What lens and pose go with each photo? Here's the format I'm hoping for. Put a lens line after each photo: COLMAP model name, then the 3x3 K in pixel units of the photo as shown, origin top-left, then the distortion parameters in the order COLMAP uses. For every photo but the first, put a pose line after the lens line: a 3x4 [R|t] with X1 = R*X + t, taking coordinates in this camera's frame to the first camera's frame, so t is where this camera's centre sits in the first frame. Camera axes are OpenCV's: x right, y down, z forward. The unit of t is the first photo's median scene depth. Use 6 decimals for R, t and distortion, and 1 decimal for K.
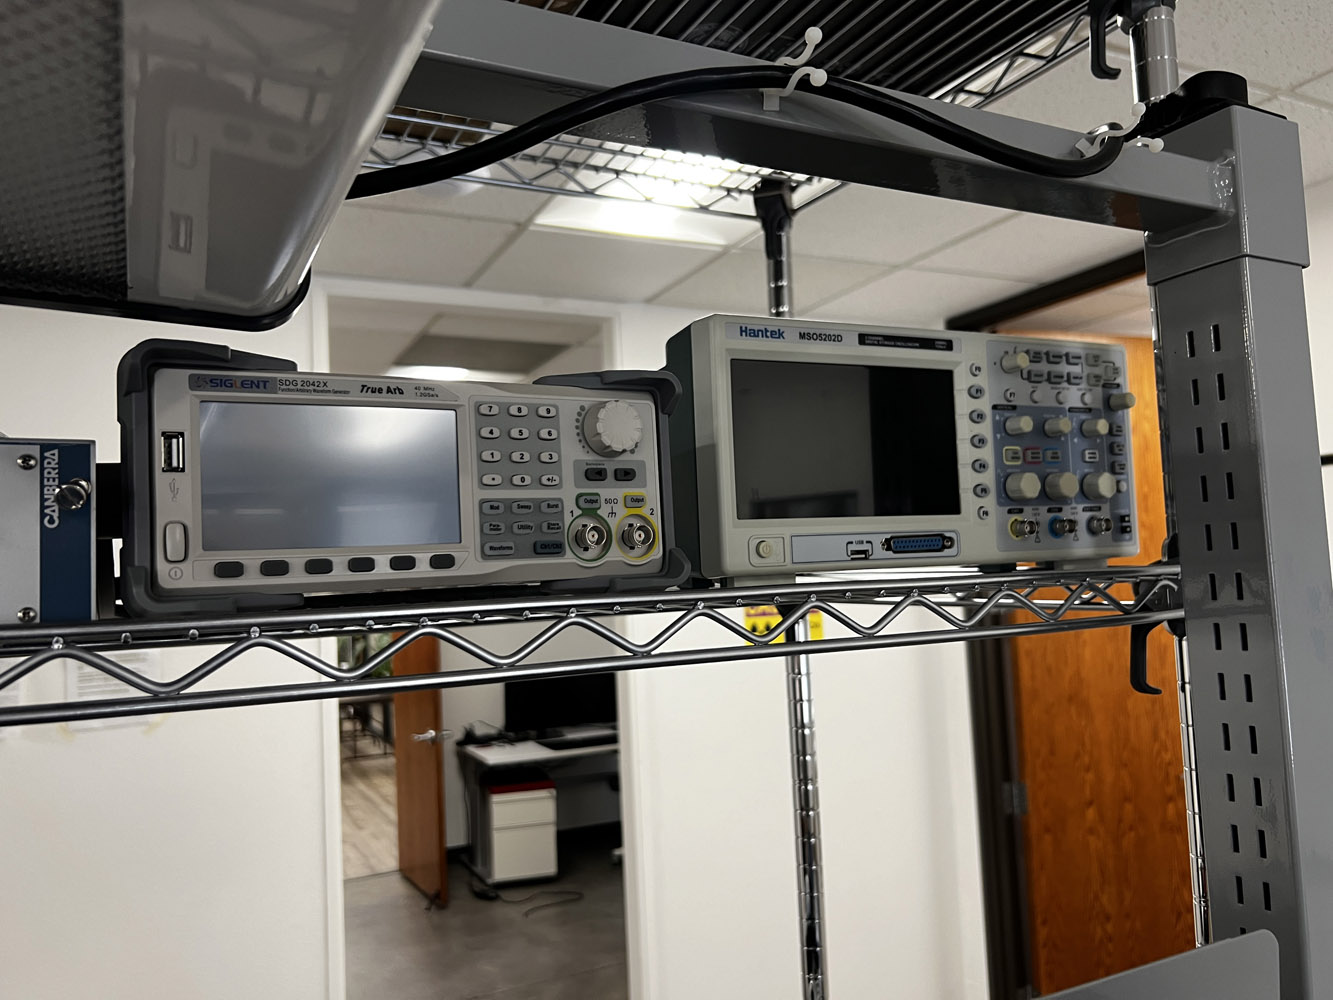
lens RADIAL K [[1043.9, 0, 668.0], [0, 1043.9, 505.9], [0, 0, 1]] dist [0.054176, -0.085456]
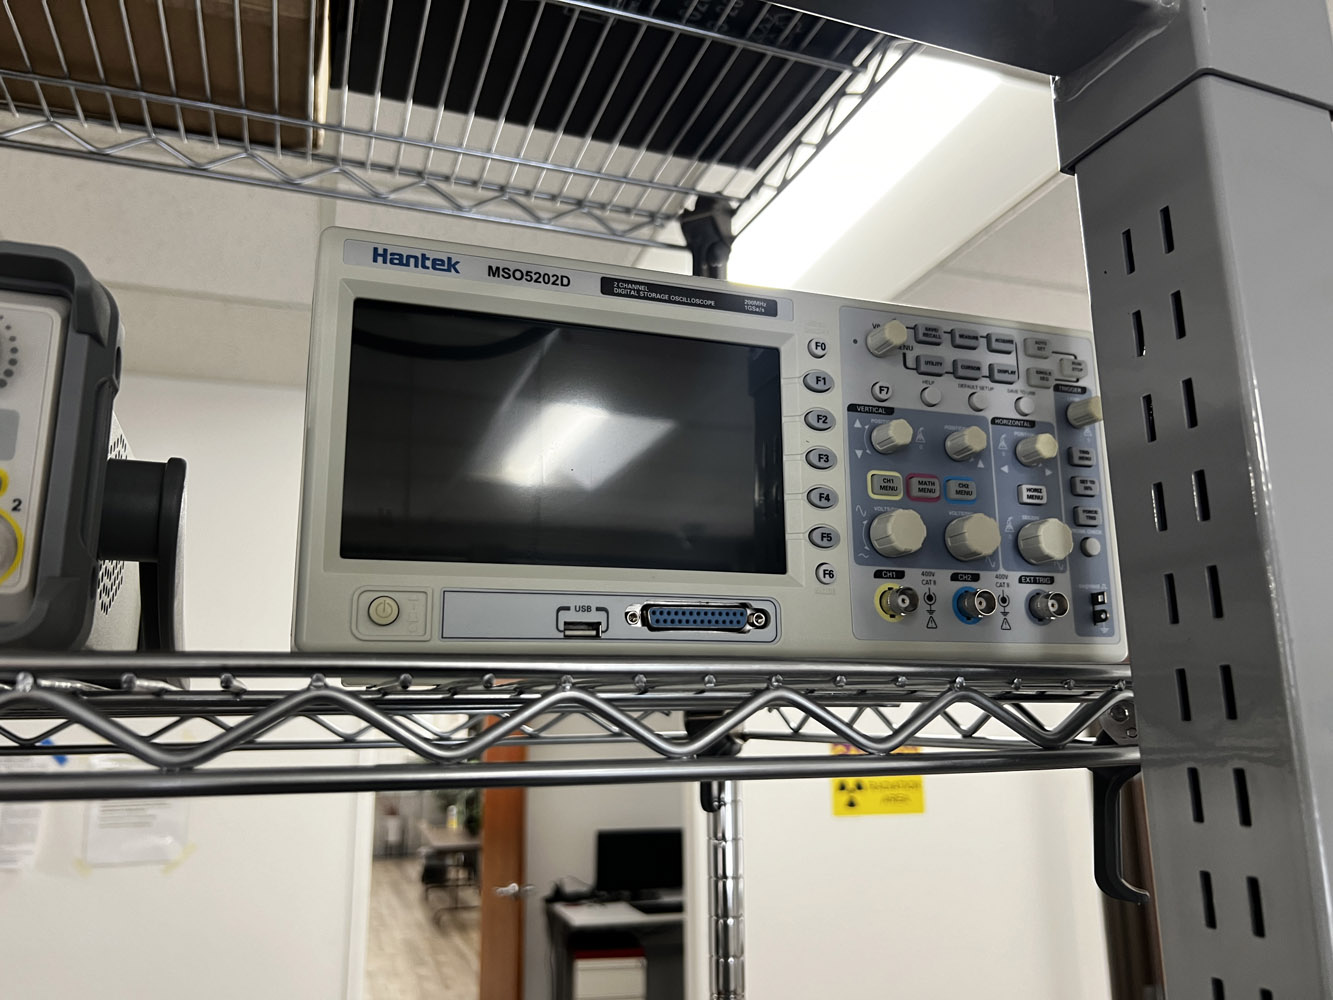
lens RADIAL K [[1043.9, 0, 664.4], [0, 1043.9, 500.5], [0, 0, 1]] dist [0.054176, -0.085456]
pose [[0.990971, 0.006178, -0.133936, 0.288724], [-0.025682, 0.989187, -0.144392, 0.054650], [0.131596, 0.146528, 0.980414, 0.388253]]
